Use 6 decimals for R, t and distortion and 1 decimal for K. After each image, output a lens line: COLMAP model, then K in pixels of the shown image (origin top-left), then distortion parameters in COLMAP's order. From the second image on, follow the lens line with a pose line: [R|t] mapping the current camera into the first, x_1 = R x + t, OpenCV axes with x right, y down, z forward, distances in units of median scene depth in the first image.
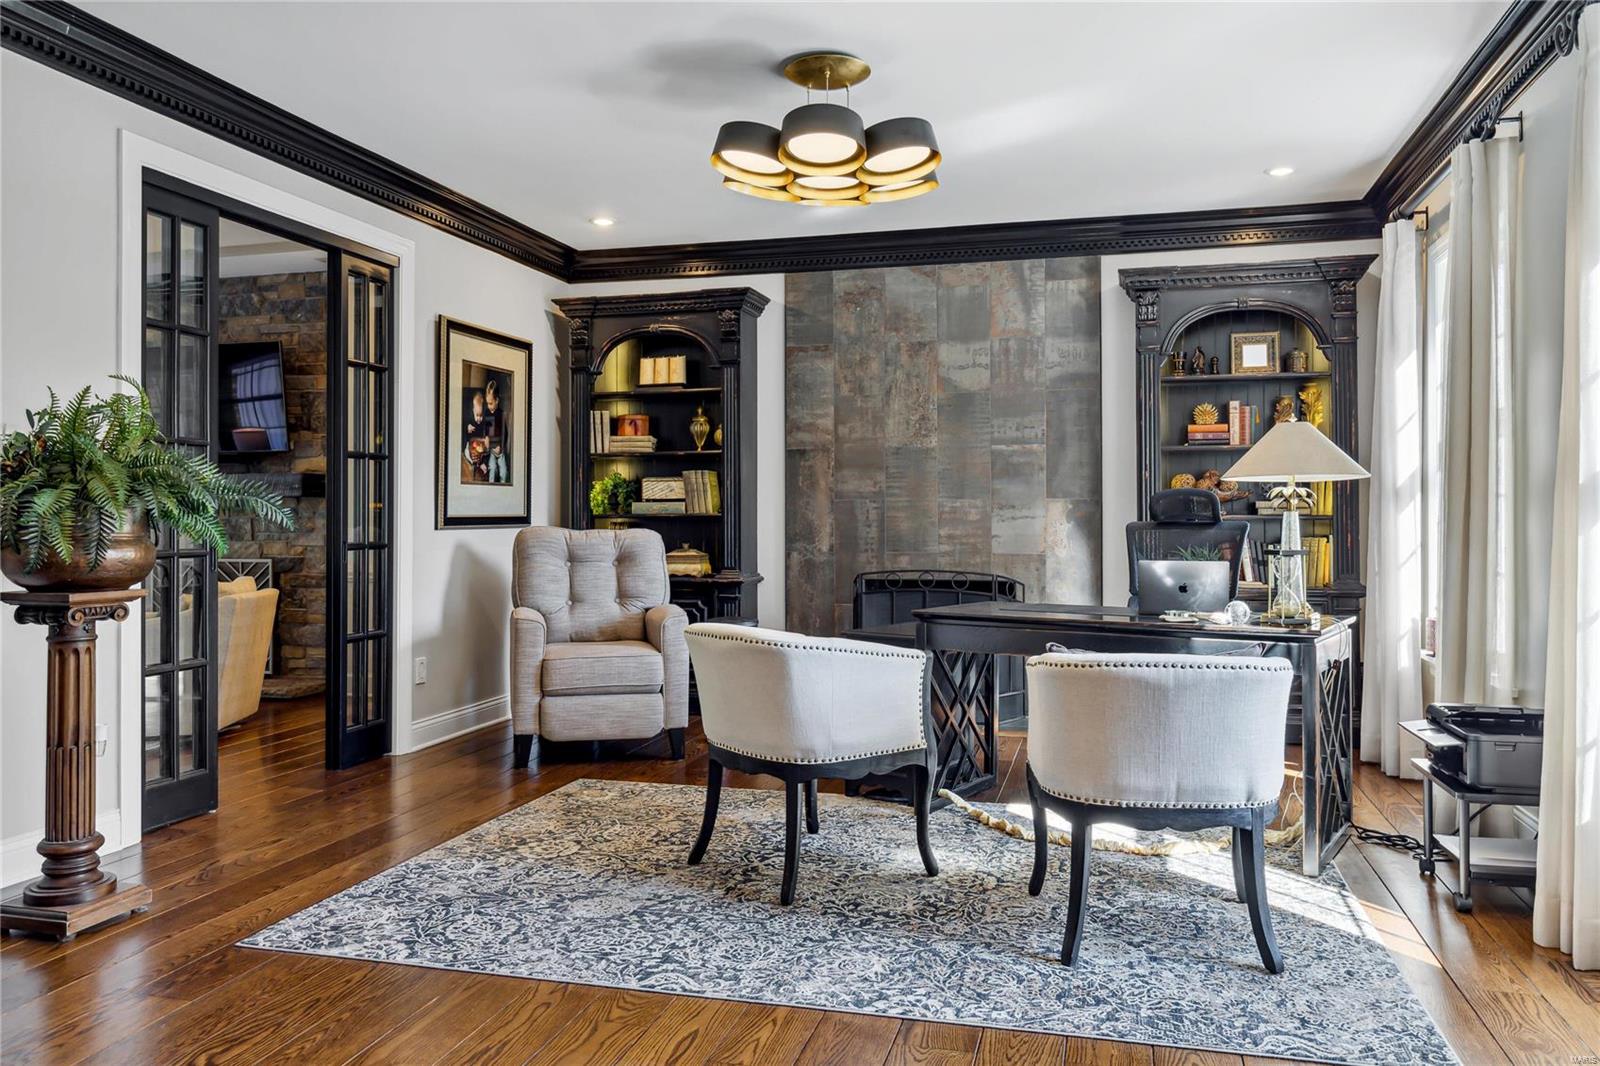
lens RADIAL K [[1121.8, 0, 800.4], [0, 1121.8, 519.7], [0, 0, 1]] dist [-0.006224, 0.002098]
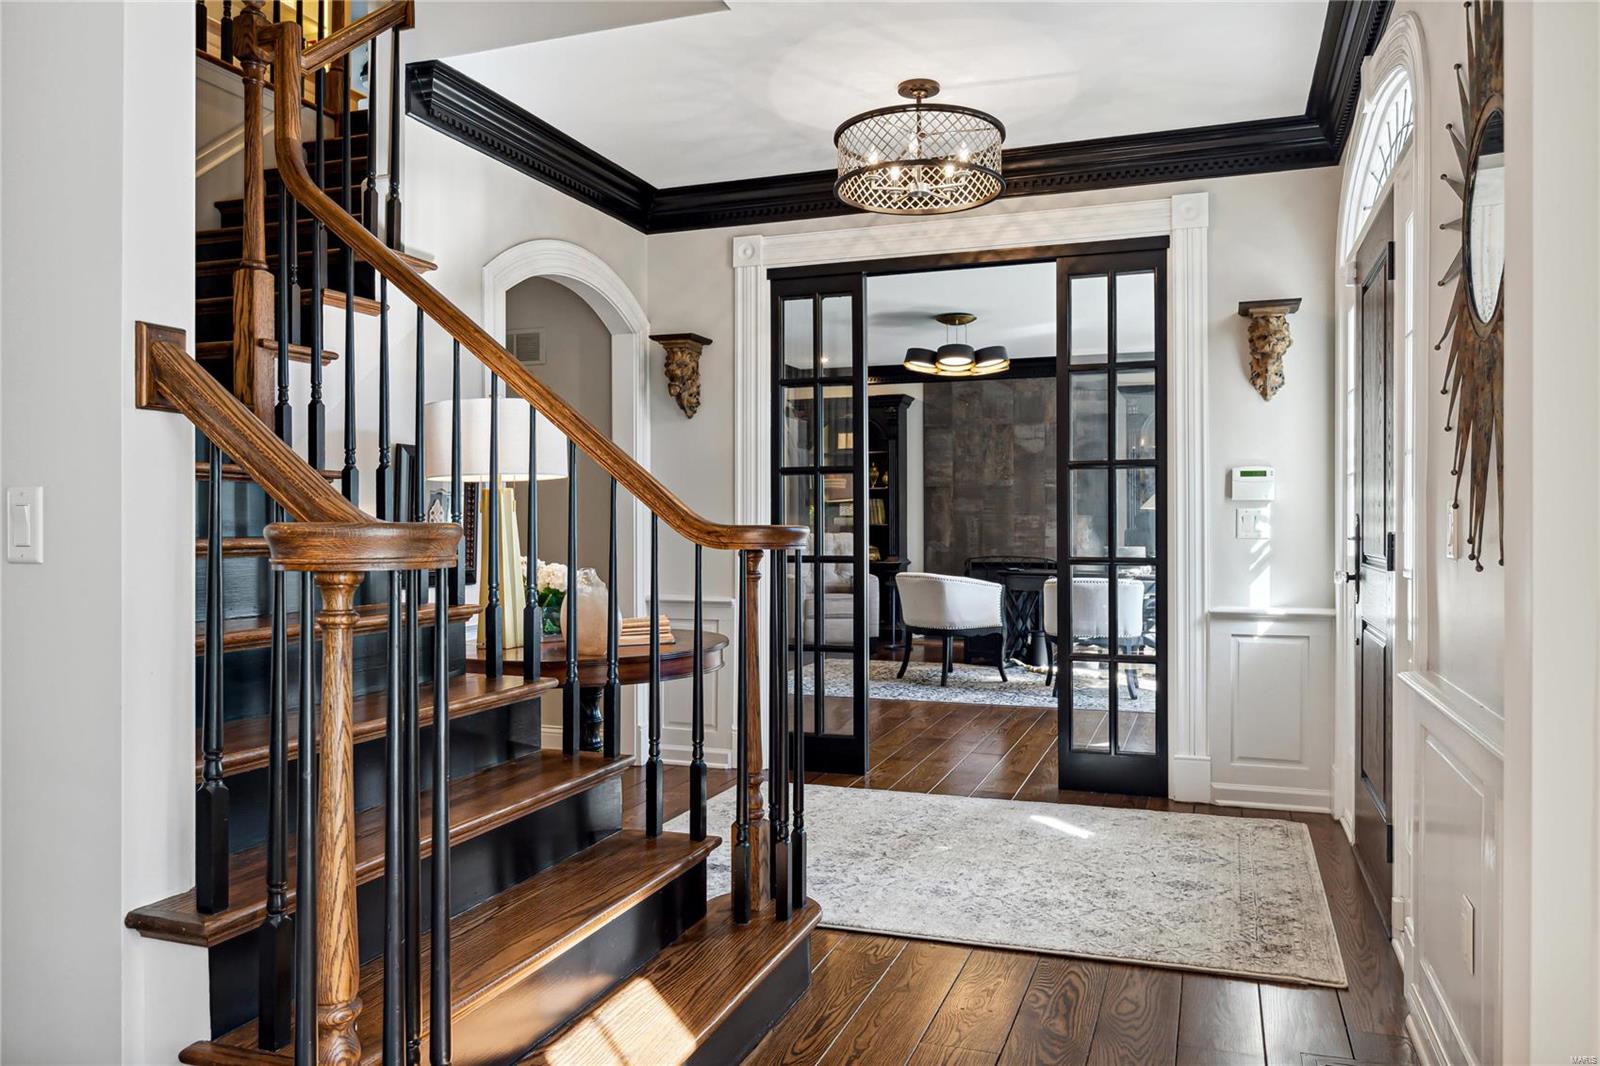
lens RADIAL K [[1121.8, 0, 796.2], [0, 1121.8, 524.5], [0, 0, 1]] dist [-0.006224, 0.002098]
pose [[0.996081, -0.003085, -0.088389, -0.058853], [0.002680, 0.999985, -0.004706, 0.002651], [0.088402, 0.004450, 0.996075, -0.746450]]
